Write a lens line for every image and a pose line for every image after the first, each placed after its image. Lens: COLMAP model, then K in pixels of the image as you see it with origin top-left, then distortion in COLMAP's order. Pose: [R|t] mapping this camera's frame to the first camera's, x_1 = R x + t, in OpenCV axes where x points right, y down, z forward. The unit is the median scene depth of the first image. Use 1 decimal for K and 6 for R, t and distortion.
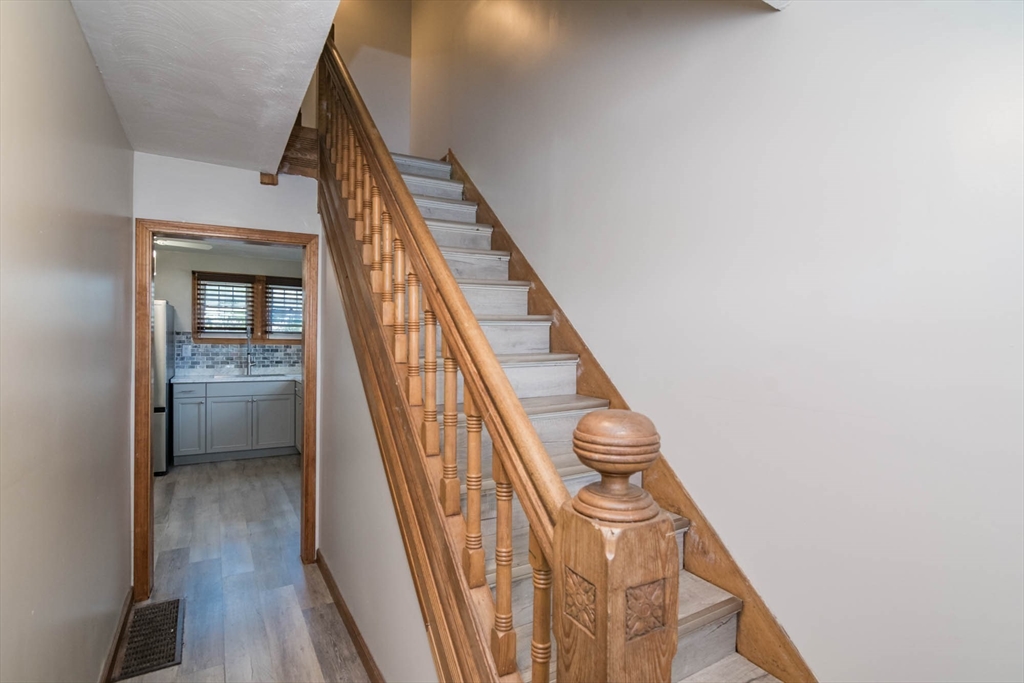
lens RADIAL K [[499.3, 0, 507.5], [0, 499.3, 347.4], [0, 0, 1]] dist [-0.013118, -0.000407]
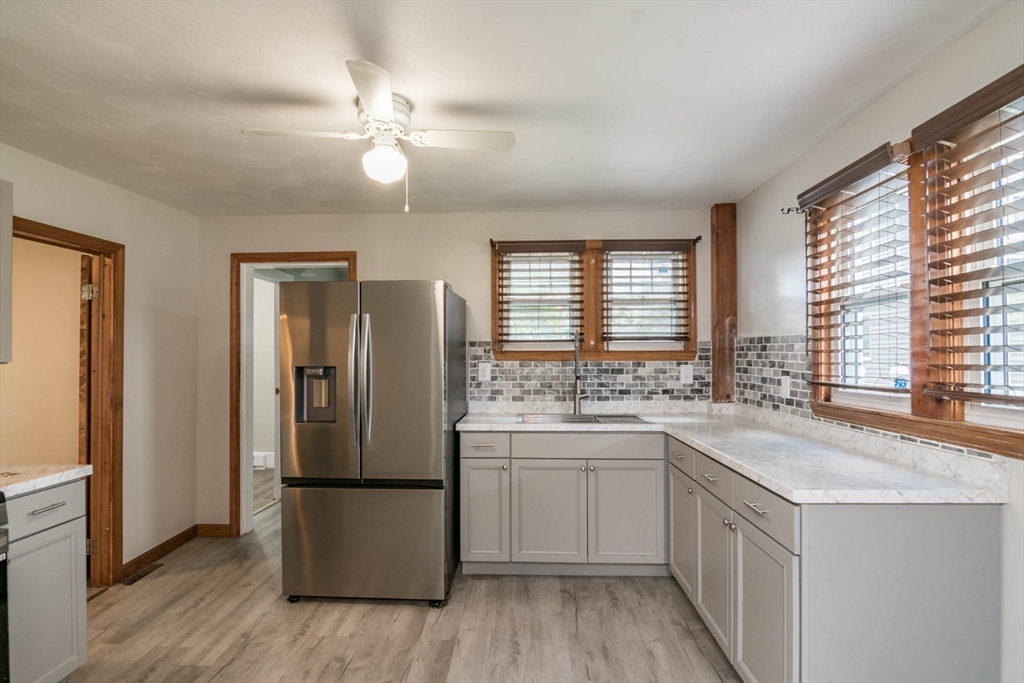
lens RADIAL K [[509.8, 0, 507.0], [0, 509.8, 352.0], [0, 0, 1]] dist [0.001763, -0.010756]
pose [[0.839907, -0.017243, -0.542457, -0.271120], [0.008300, 0.999786, -0.018928, -0.005705], [0.542667, 0.011395, 0.839871, 0.468949]]
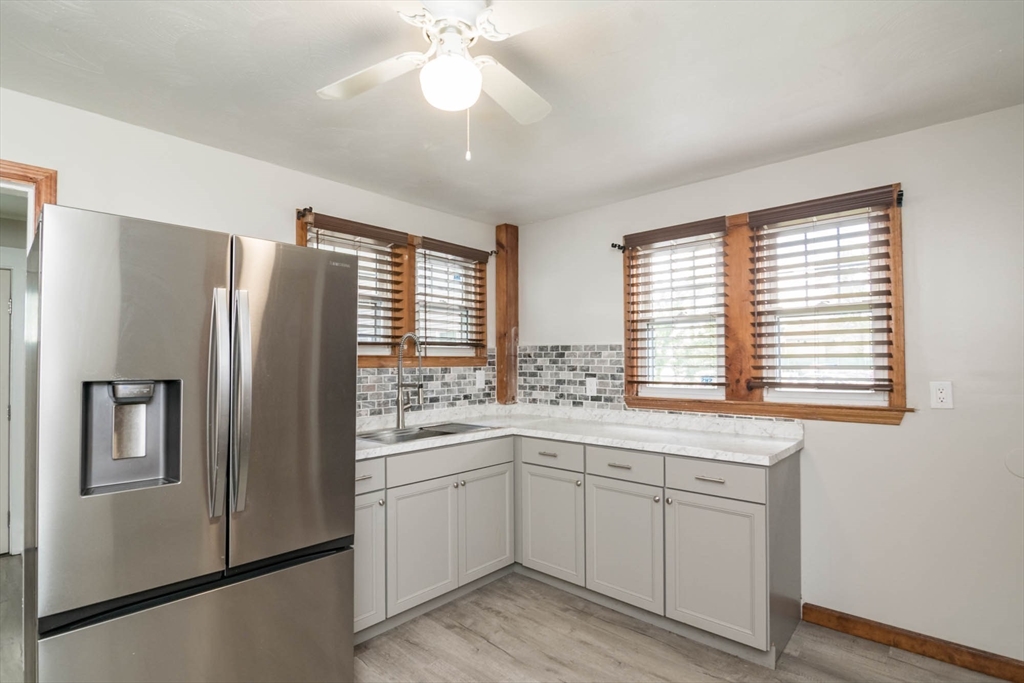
lens RADIAL K [[509.8, 0, 507.0], [0, 509.8, 352.0], [0, 0, 1]] dist [0.001763, -0.010756]
pose [[0.956223, -0.010190, 0.292461, -0.569005], [0.017625, 0.999585, -0.022799, -0.007886], [-0.292107, 0.026956, 0.956006, 0.476876]]
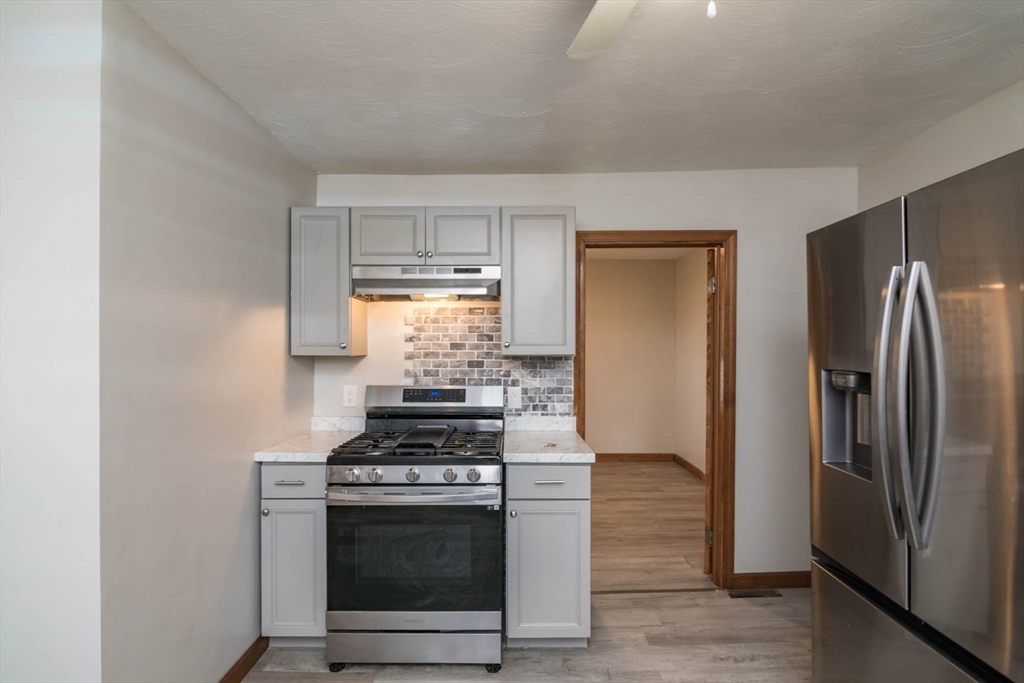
lens RADIAL K [[499.3, 0, 507.5], [0, 499.3, 347.4], [0, 0, 1]] dist [-0.013118, -0.000407]
pose [[-0.526452, -0.011854, -0.850122, -0.363108], [-0.011984, 0.999907, -0.006521, -0.010916], [0.850120, 0.006755, -0.526545, 0.749370]]
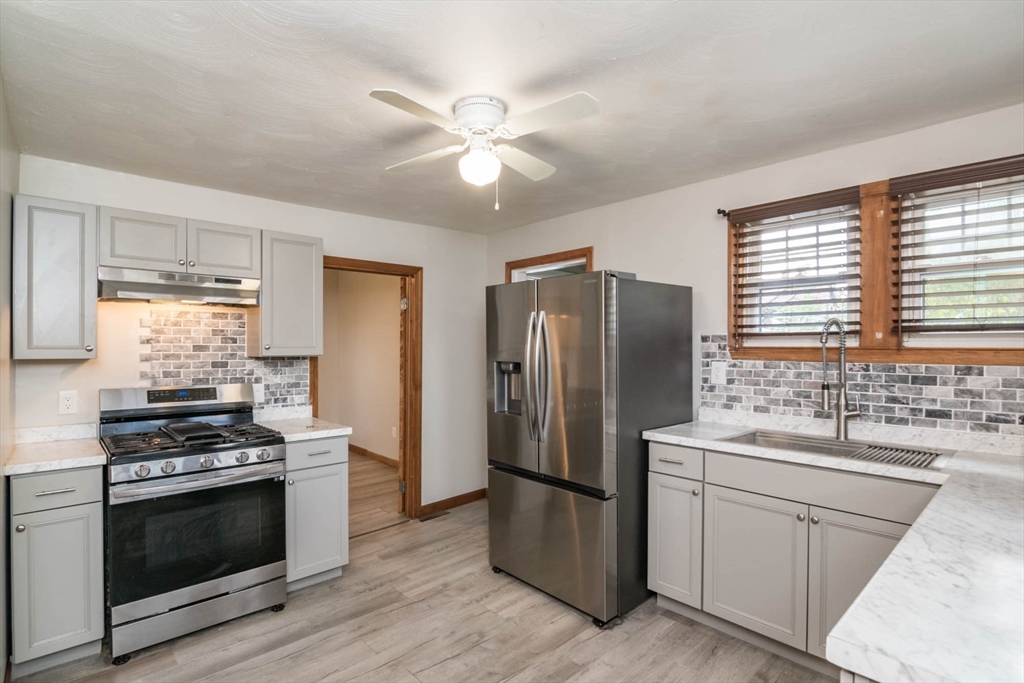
lens RADIAL K [[509.8, 0, 507.0], [0, 509.8, 352.0], [0, 0, 1]] dist [0.001763, -0.010756]
pose [[0.198236, -0.000599, -0.980154, -0.178513], [-0.006340, 0.999978, -0.001893, -0.011688], [0.980134, 0.006589, 0.198228, 0.662720]]
